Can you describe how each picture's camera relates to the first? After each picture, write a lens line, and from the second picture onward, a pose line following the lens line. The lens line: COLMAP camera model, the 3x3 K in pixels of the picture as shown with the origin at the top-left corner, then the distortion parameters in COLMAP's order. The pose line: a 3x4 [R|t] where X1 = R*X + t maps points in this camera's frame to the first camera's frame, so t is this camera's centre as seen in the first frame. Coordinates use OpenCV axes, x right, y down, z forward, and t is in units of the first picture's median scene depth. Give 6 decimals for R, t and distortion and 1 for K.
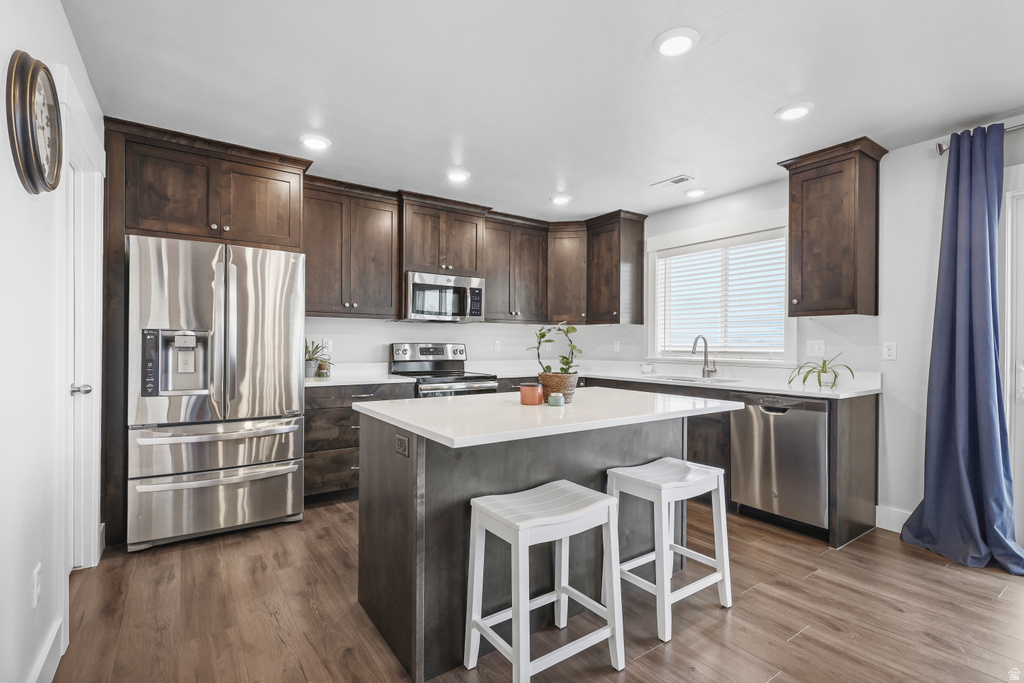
lens RADIAL K [[467.6, 0, 511.1], [0, 467.6, 342.9], [0, 0, 1]] dist [0.003556, -0.000330]
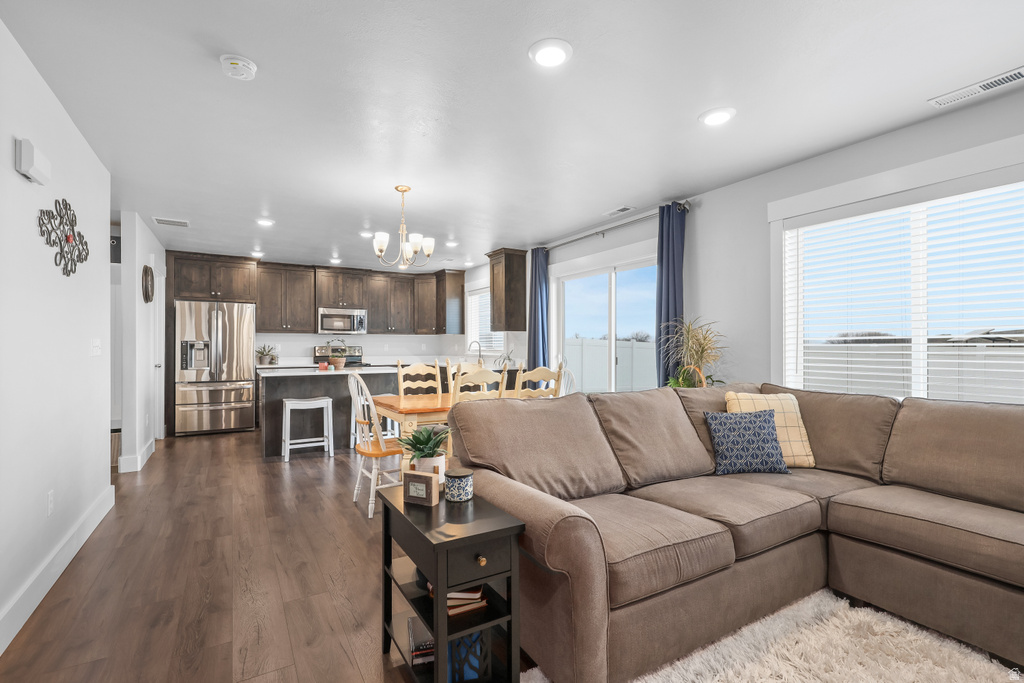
lens RADIAL K [[467.6, 0, 511.3], [0, 467.6, 345.0], [0, 0, 1]] dist [0.003556, -0.000330]
pose [[0.997091, -0.006846, -0.075916, 0.932422], [0.006608, 0.999972, -0.003380, 0.008478], [0.075937, 0.002869, 0.997109, -1.088497]]
